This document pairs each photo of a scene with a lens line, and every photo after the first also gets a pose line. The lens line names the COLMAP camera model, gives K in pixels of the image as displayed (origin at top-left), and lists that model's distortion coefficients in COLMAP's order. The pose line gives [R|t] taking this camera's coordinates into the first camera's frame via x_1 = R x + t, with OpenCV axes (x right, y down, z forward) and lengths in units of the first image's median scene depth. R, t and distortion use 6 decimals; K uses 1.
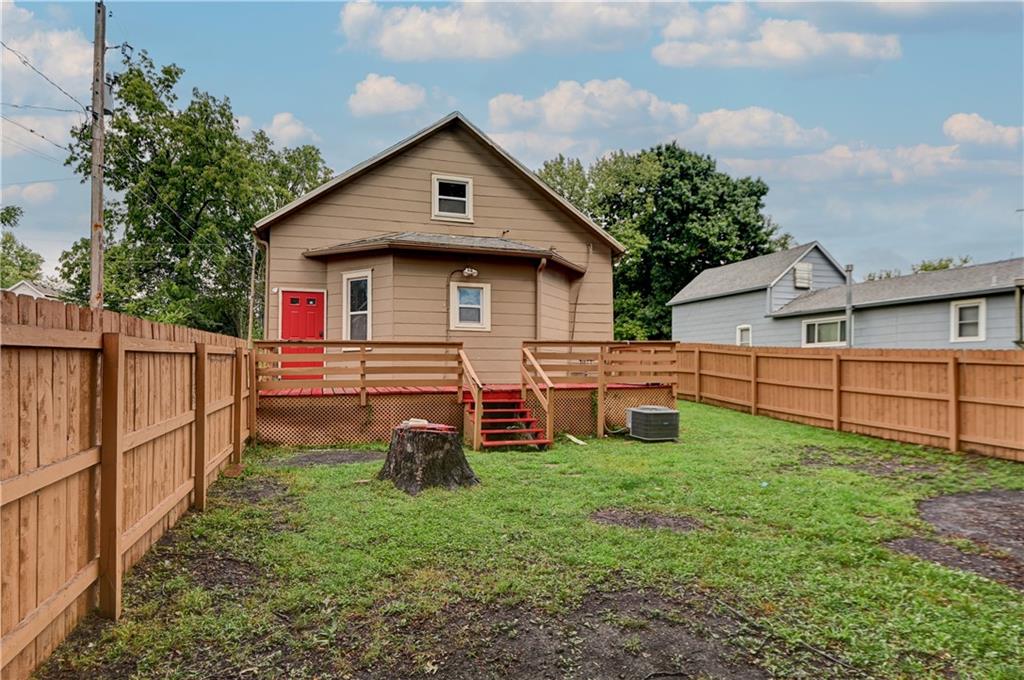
lens RADIAL K [[555.4, 0, 493.1], [0, 555.4, 352.9], [0, 0, 1]] dist [-0.003220, -0.007622]
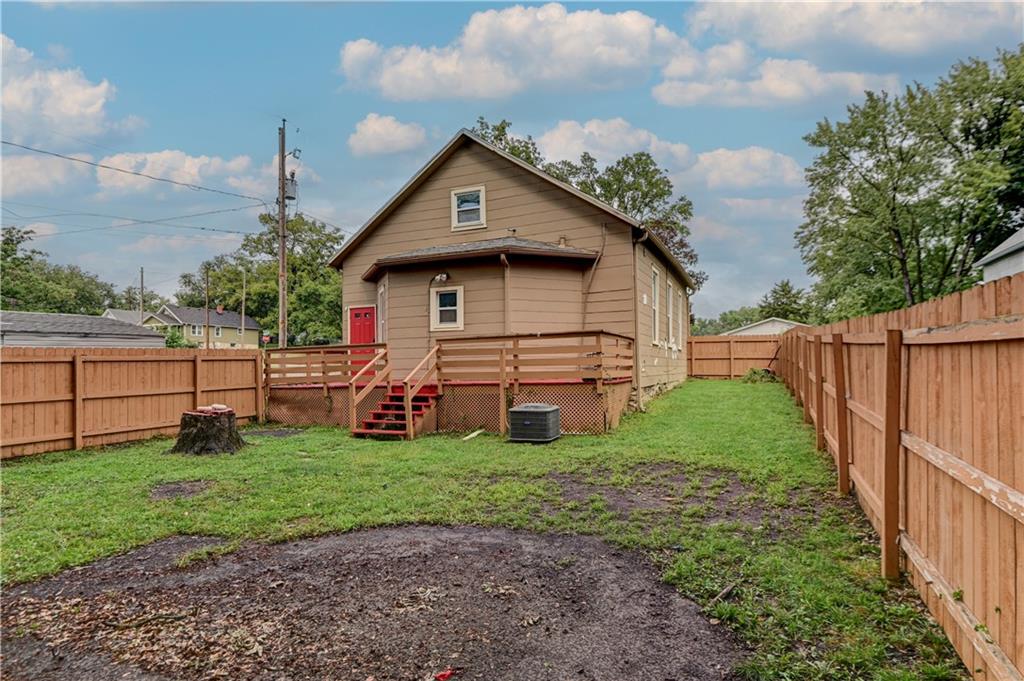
lens RADIAL K [[555.4, 0, 520.1], [0, 555.4, 349.4], [0, 0, 1]] dist [-0.003220, -0.007622]
pose [[0.767037, -0.036505, -0.640563, 0.650617], [0.035452, 0.999266, -0.014496, 0.014681], [0.640622, -0.011590, 0.767769, 0.217701]]
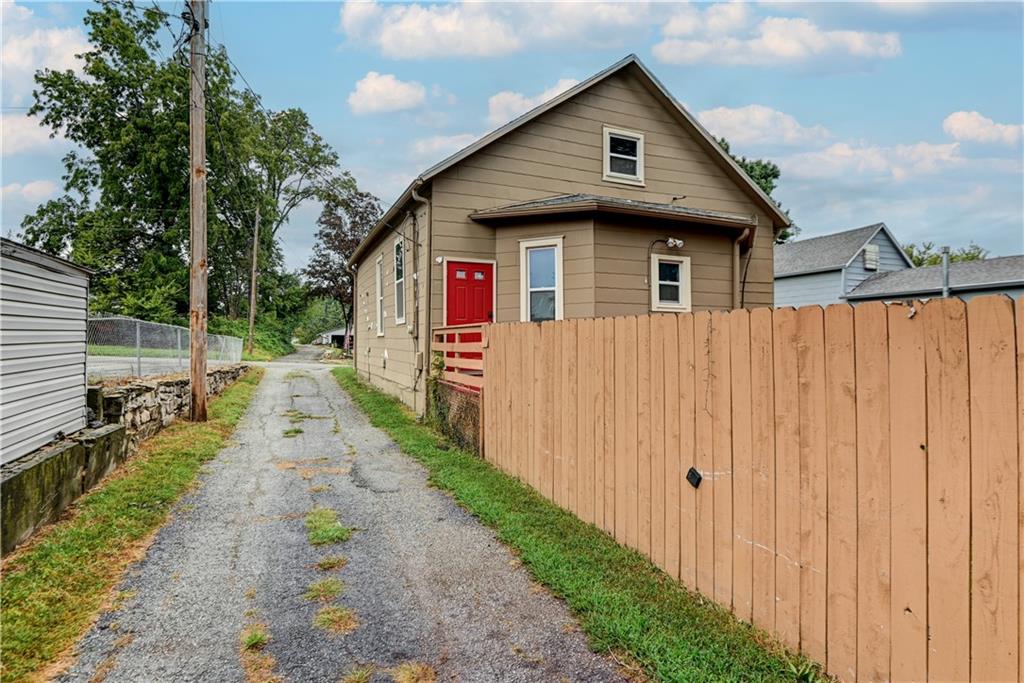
lens RADIAL K [[555.4, 0, 515.9], [0, 555.4, 337.3], [0, 0, 1]] dist [-0.003220, -0.007622]
pose [[0.993361, 0.000554, 0.115035, -0.318167], [-0.001503, 0.999966, 0.008162, -0.006470], [-0.115027, -0.008281, 0.993328, 0.157748]]
